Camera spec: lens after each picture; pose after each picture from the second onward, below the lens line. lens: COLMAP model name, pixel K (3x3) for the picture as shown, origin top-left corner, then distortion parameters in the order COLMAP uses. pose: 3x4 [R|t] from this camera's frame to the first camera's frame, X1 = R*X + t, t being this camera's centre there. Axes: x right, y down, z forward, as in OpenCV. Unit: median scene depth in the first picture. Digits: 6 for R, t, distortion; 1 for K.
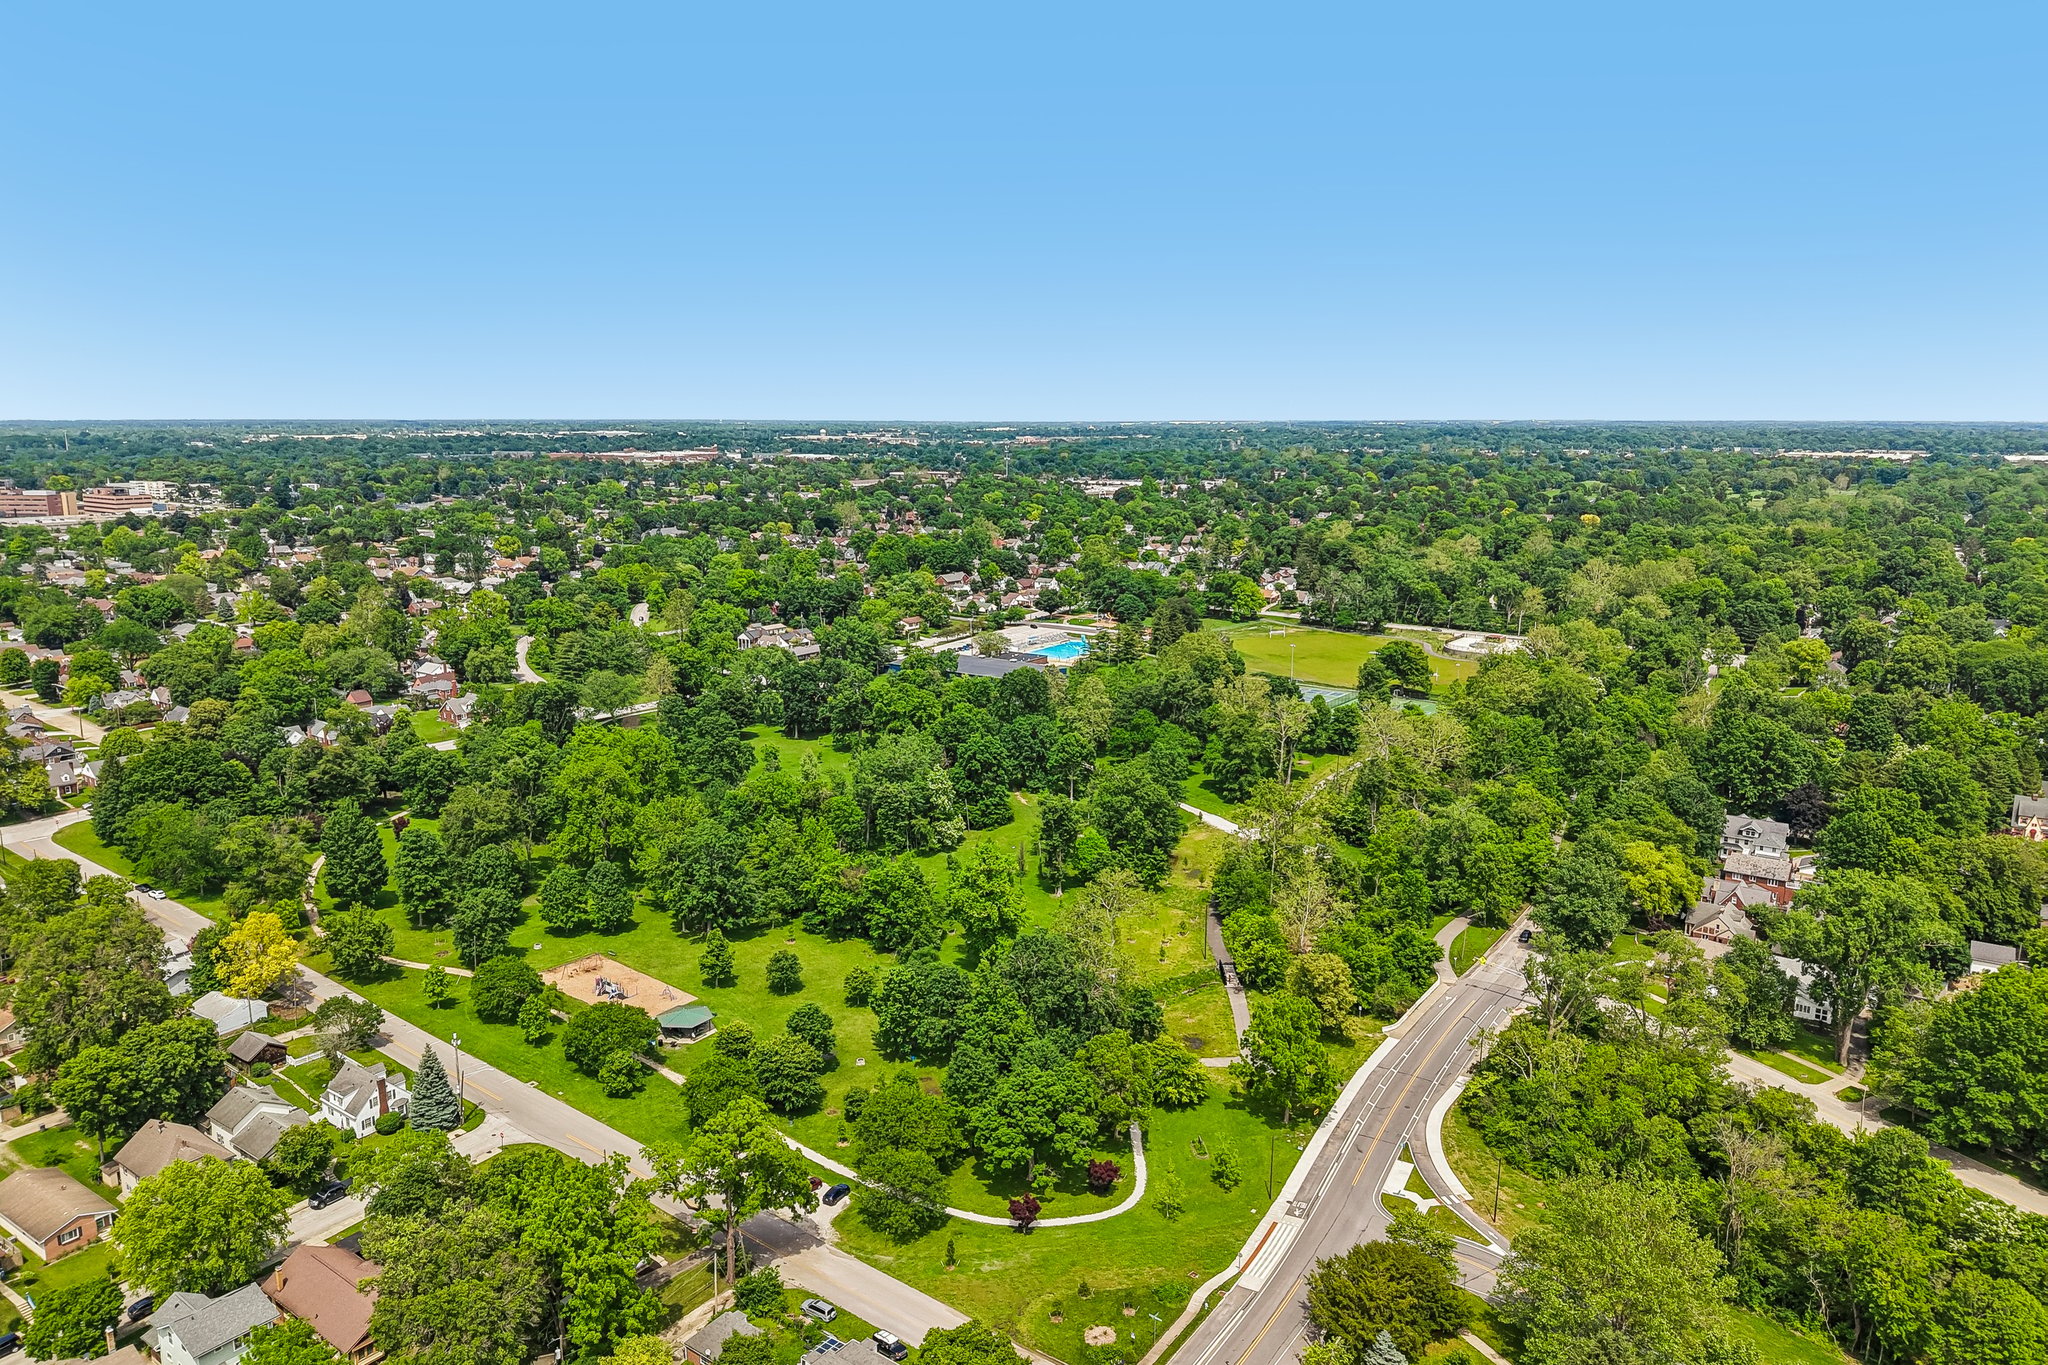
lens RADIAL K [[1349.8, 0, 1024.0], [0, 1349.8, 682.5], [0, 0, 1]] dist [0.009056, 0.000149]
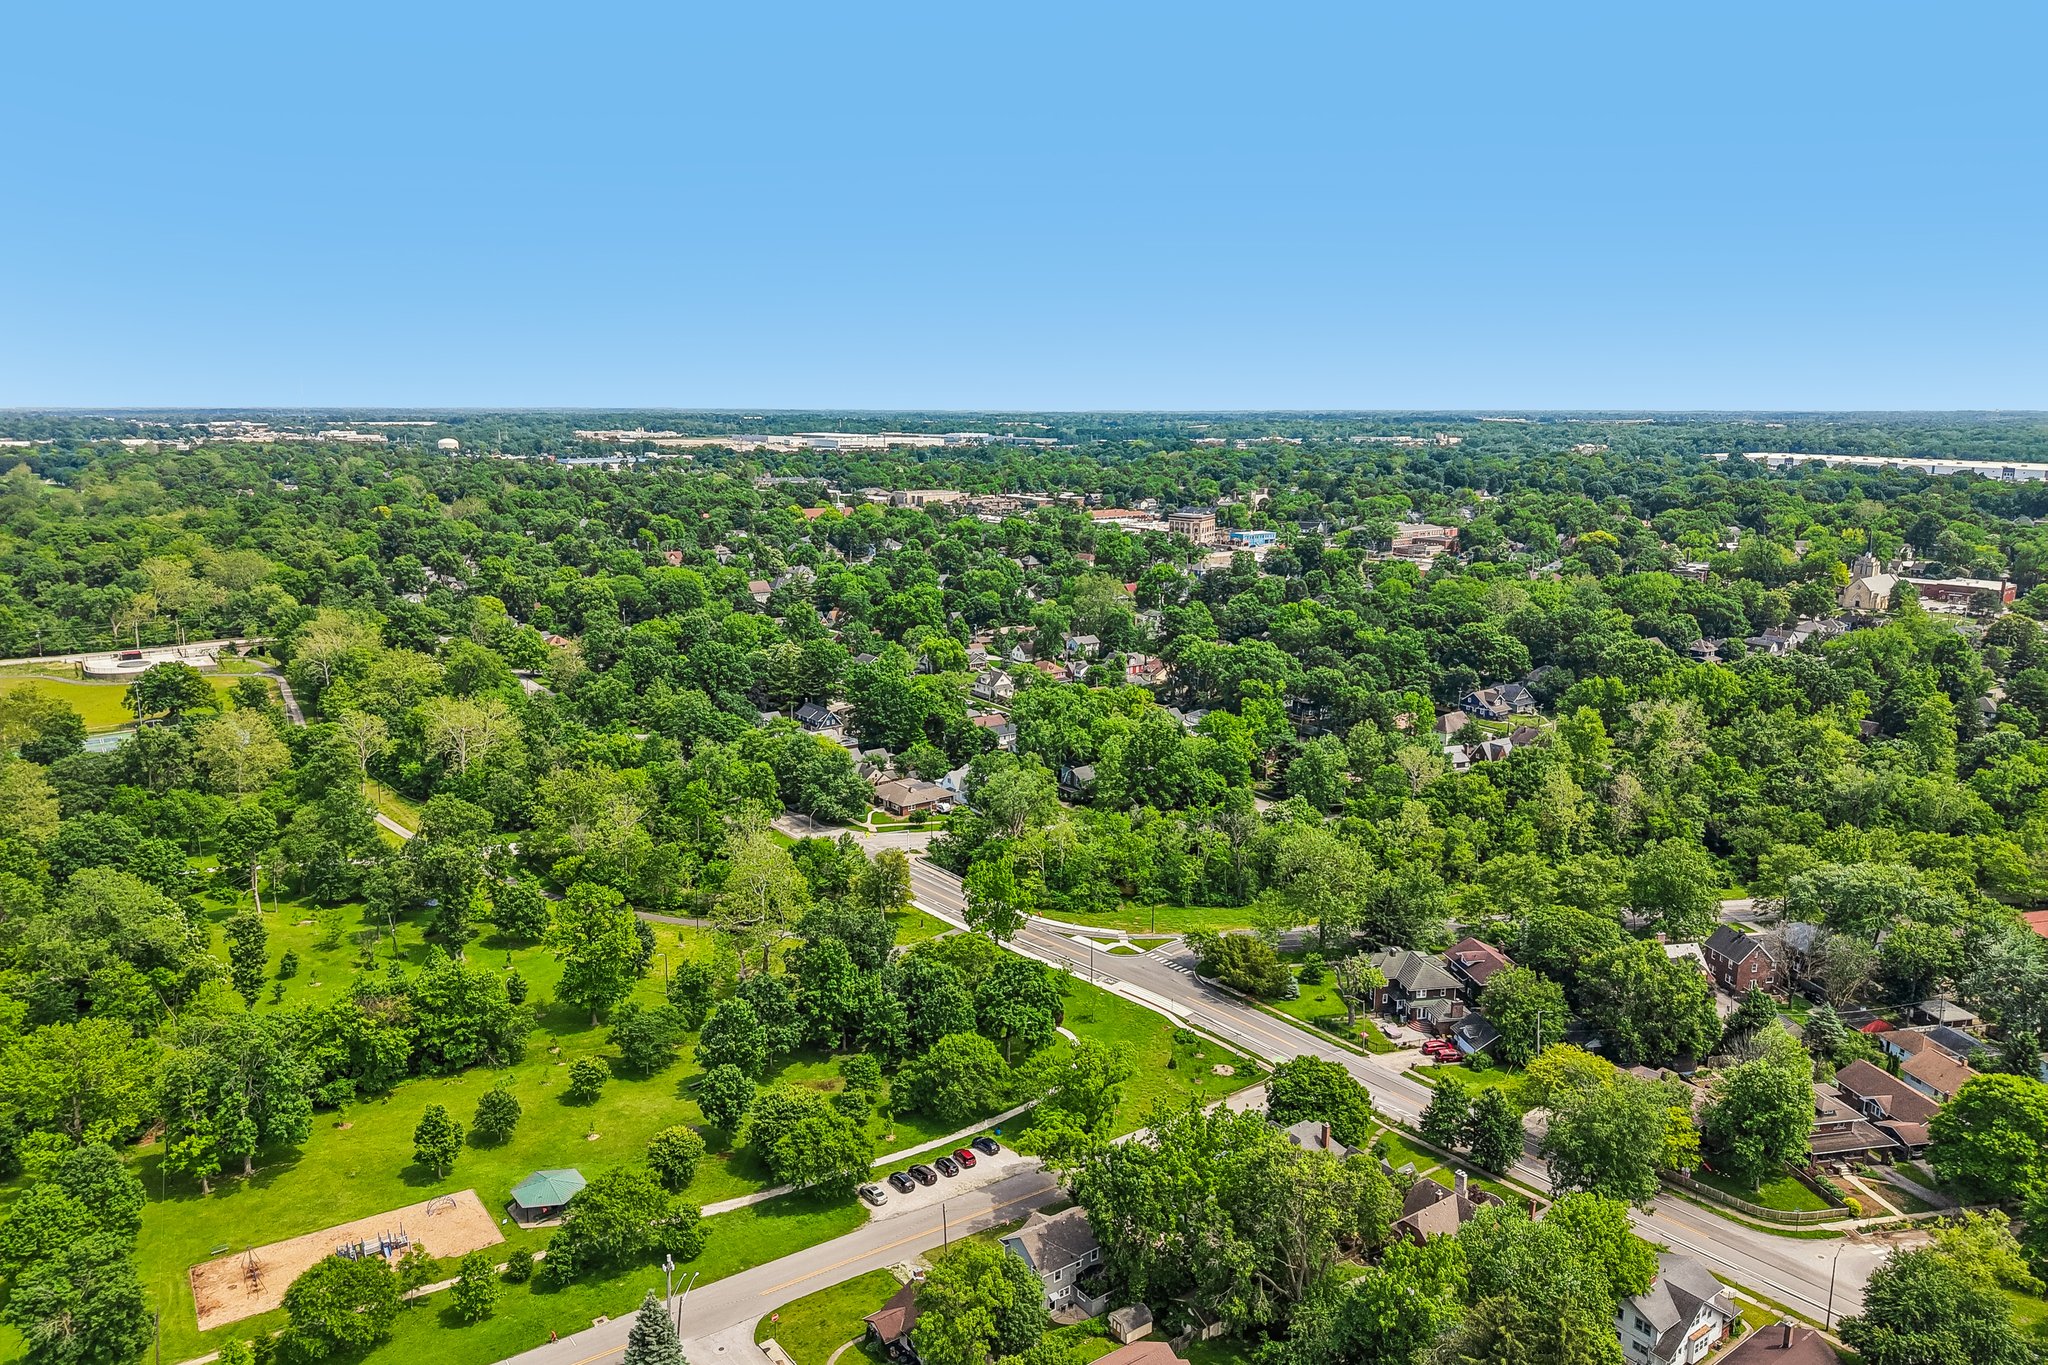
lens RADIAL K [[1365.9, 0, 1024.0], [0, 1365.9, 682.5], [0, 0, 1]] dist [0.077823, -0.124736]
pose [[0.303015, -0.187515, 0.934355, -0.696309], [0.181660, 0.973838, 0.136526, -0.071379], [-0.935512, 0.128365, 0.329151, 0.381229]]
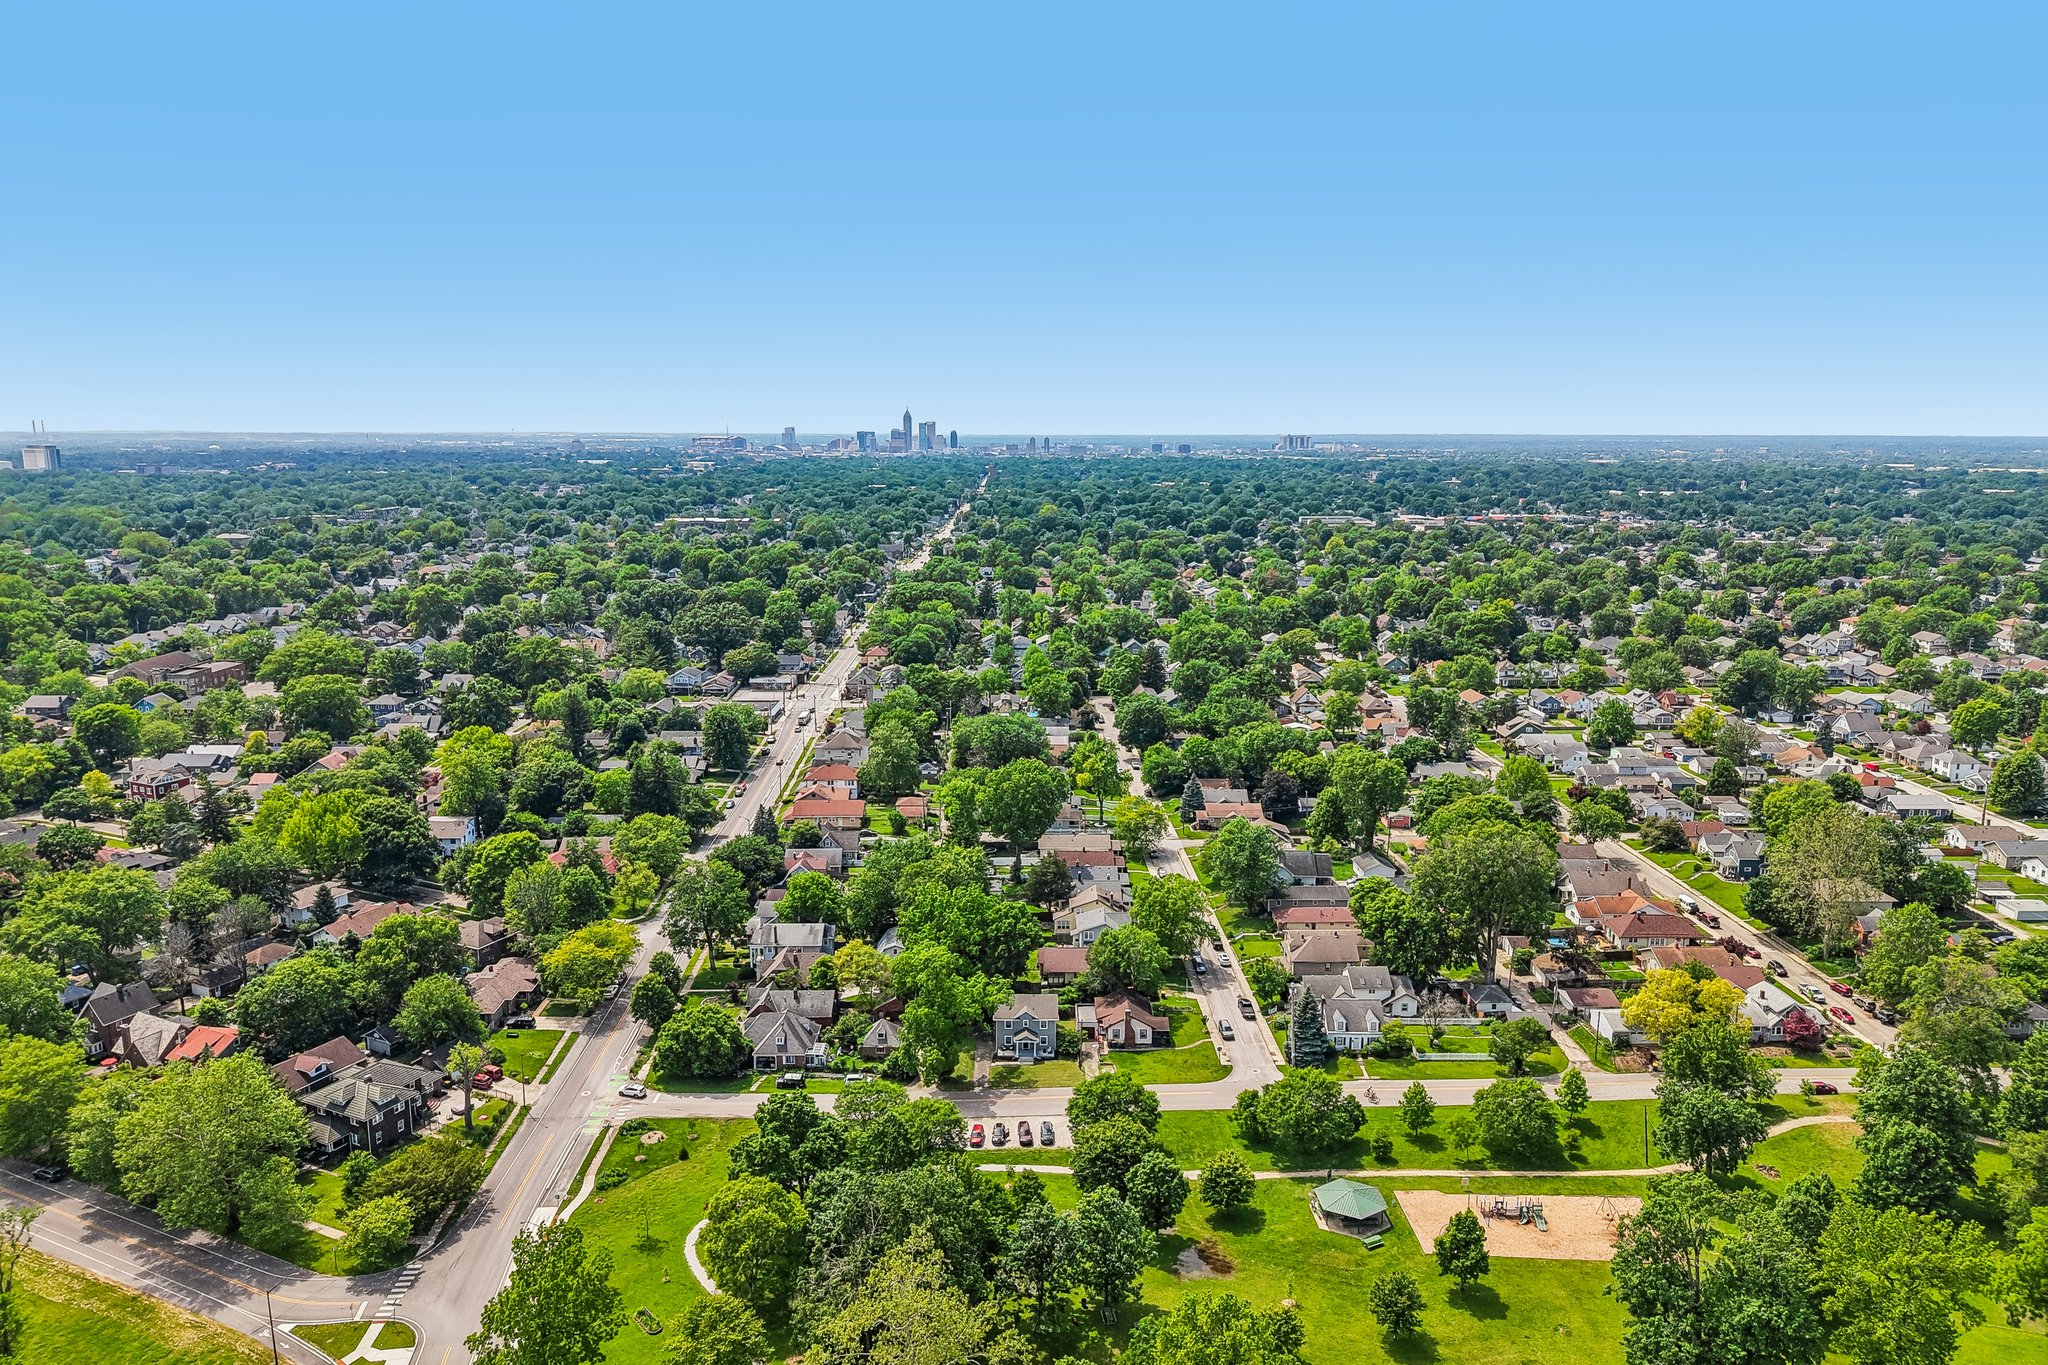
lens RADIAL K [[1365.9, 0, 1024.0], [0, 1365.9, 682.5], [0, 0, 1]] dist [0.077823, -0.124736]
pose [[-0.804282, 0.106980, -0.584539, 0.278197], [-0.115823, 0.936576, 0.330773, -0.224441], [0.582851, 0.333737, -0.740880, 1.144533]]
